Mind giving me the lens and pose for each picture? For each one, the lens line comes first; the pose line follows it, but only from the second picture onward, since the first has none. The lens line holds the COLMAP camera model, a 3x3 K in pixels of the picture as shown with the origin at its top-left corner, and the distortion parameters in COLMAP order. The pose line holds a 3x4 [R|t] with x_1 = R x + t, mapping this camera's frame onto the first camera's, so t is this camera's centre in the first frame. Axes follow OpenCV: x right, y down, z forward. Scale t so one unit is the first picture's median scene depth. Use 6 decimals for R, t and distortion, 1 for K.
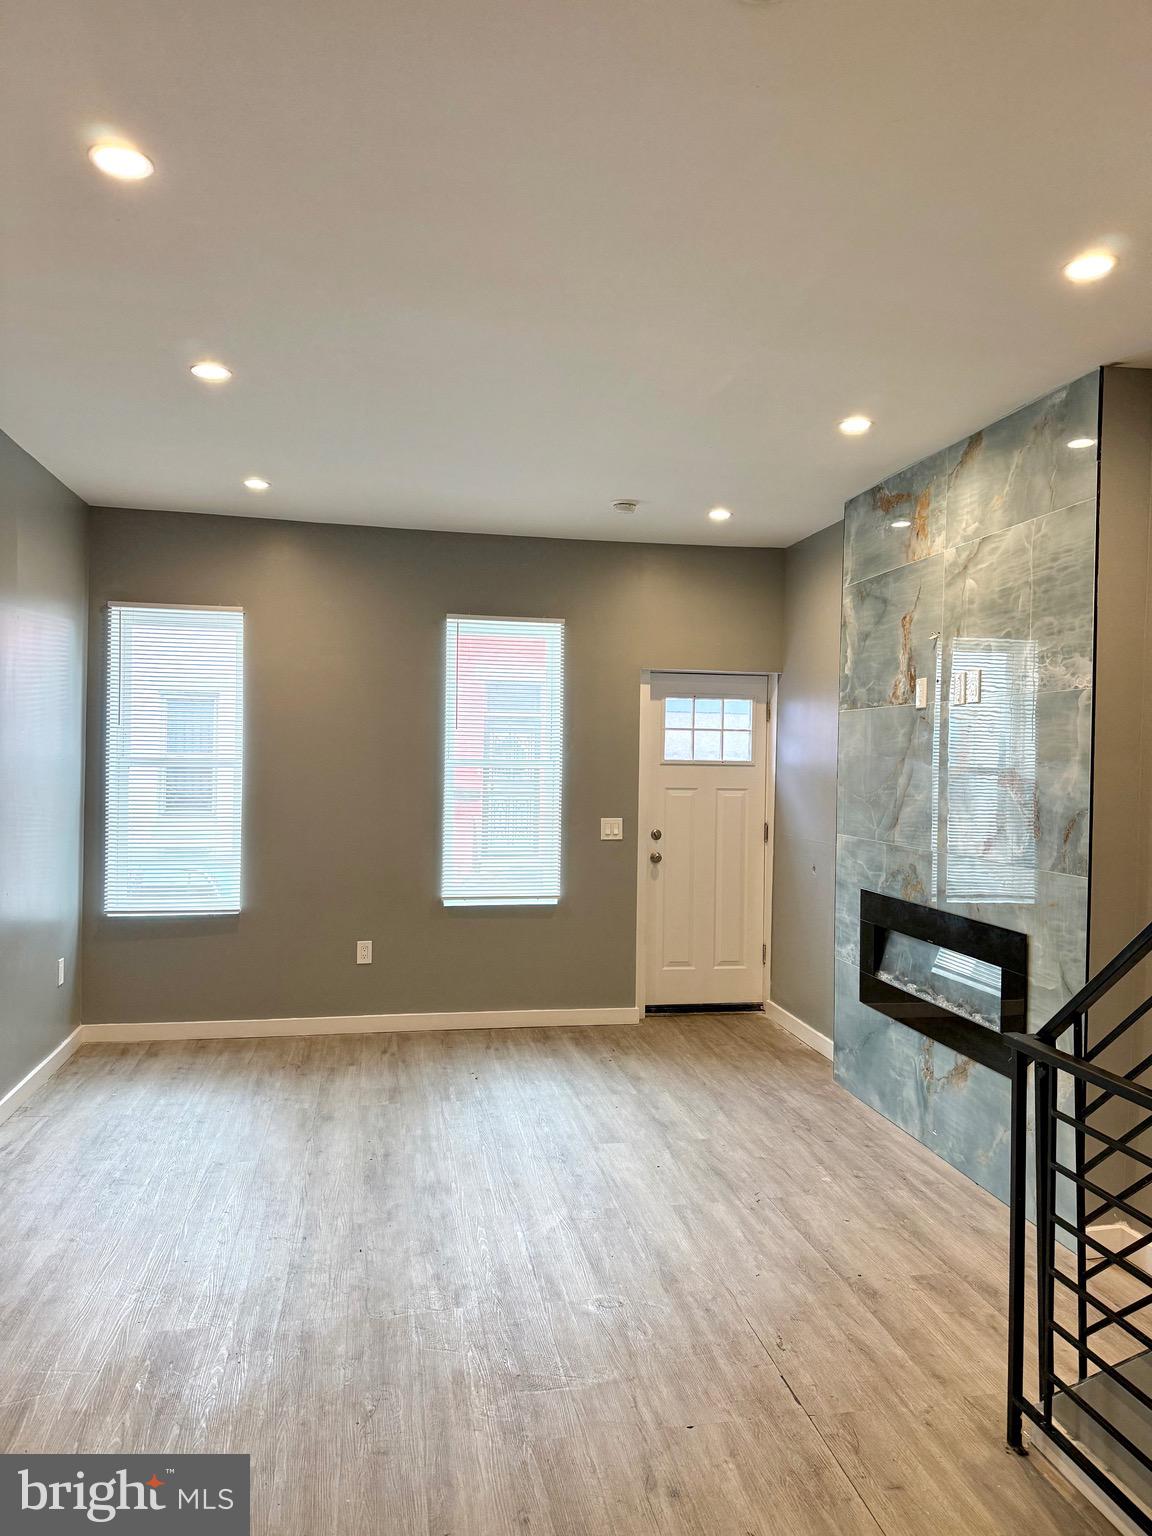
lens RADIAL K [[1085.5, 0, 545.8], [0, 1085.5, 744.3], [0, 0, 1]] dist [0.053983, -0.051160]
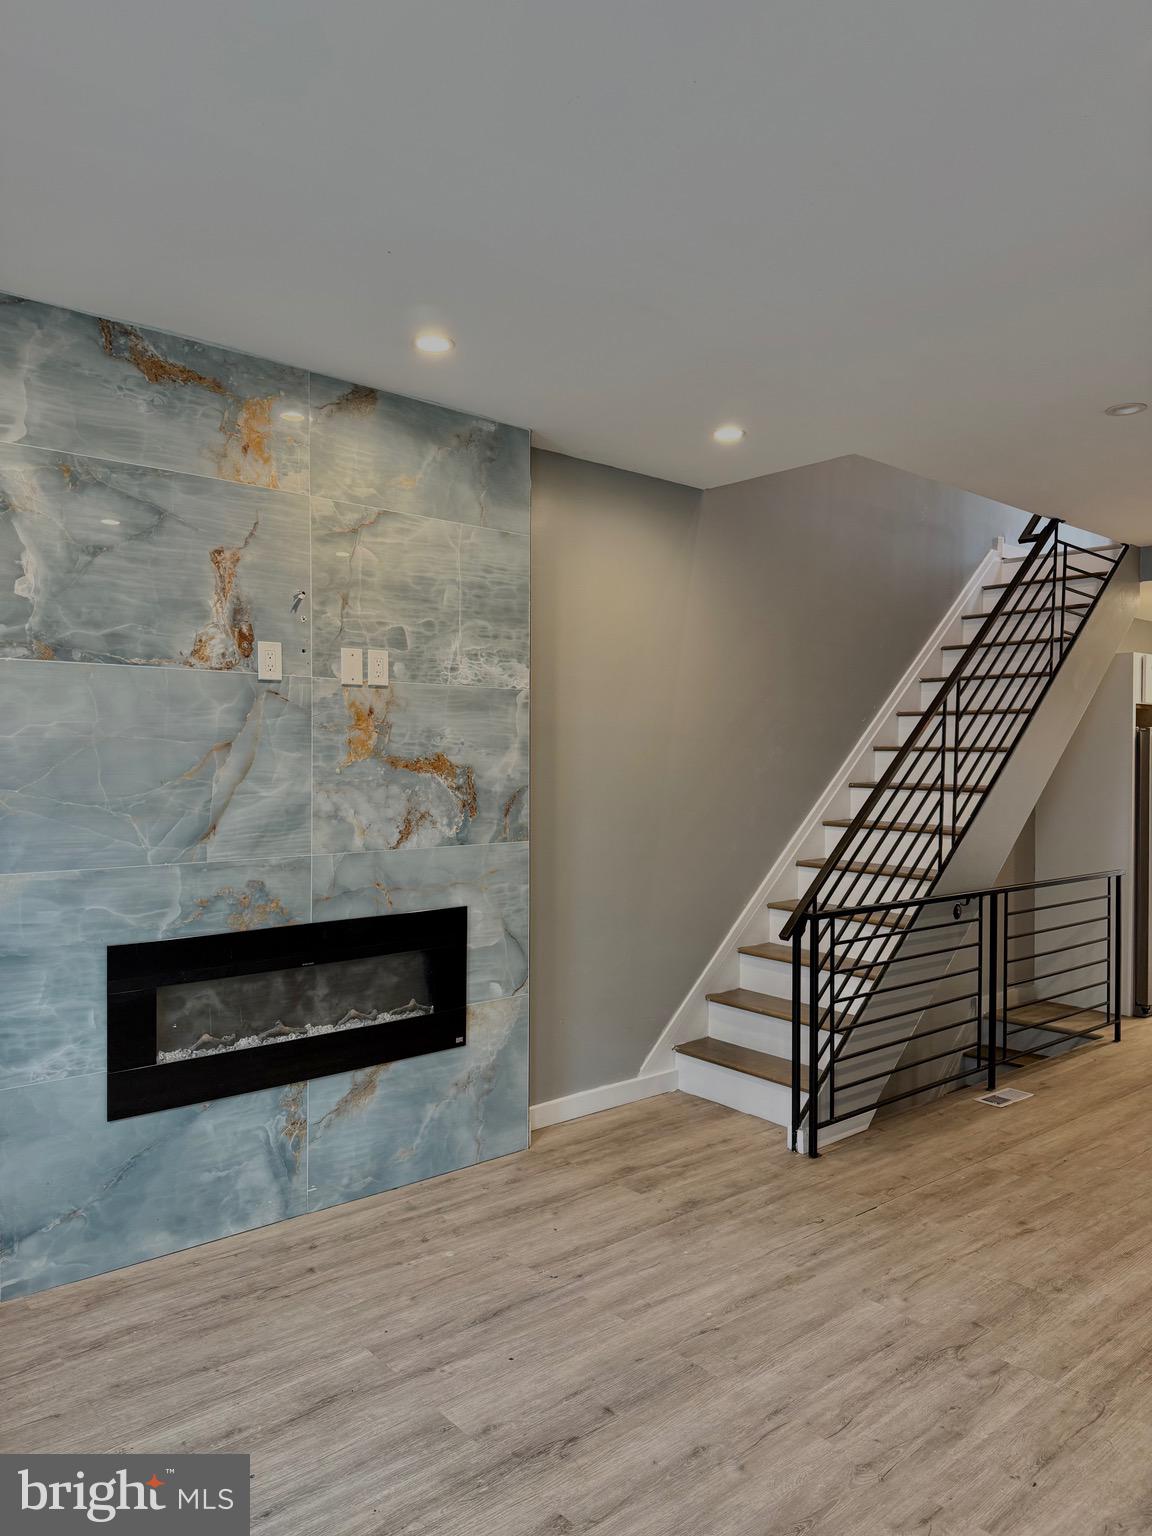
lens RADIAL K [[1085.5, 0, 609.3], [0, 1085.5, 747.1], [0, 0, 1]] dist [0.053983, -0.051160]
pose [[-0.539104, -0.014389, 0.842116, -0.535042], [-0.027543, 0.999620, -0.000553, 0.010832], [-0.841789, -0.023493, -0.539296, 1.439838]]
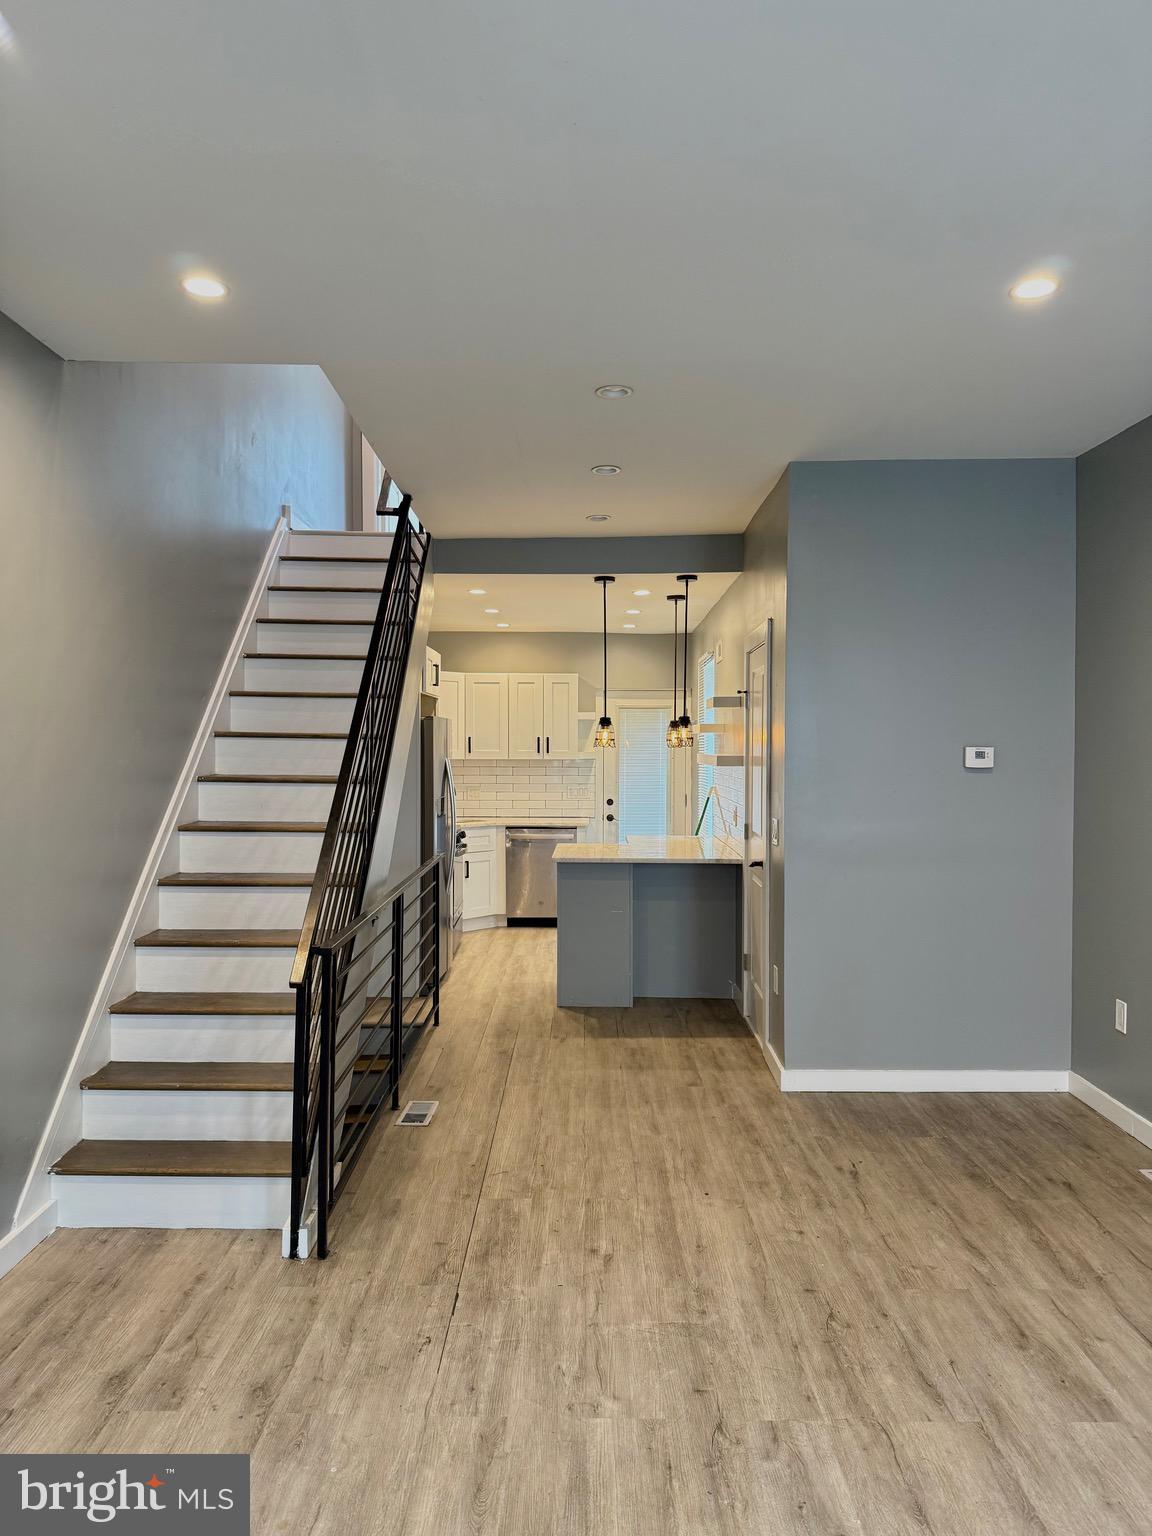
lens RADIAL K [[1085.5, 0, 570.5], [0, 1085.5, 751.2], [0, 0, 1]] dist [0.053983, -0.051160]
pose [[-0.985715, -0.024412, 0.166642, -0.046711], [-0.025253, 0.999677, -0.002931, 0.017946], [-0.166517, -0.007097, -0.986013, 1.482386]]
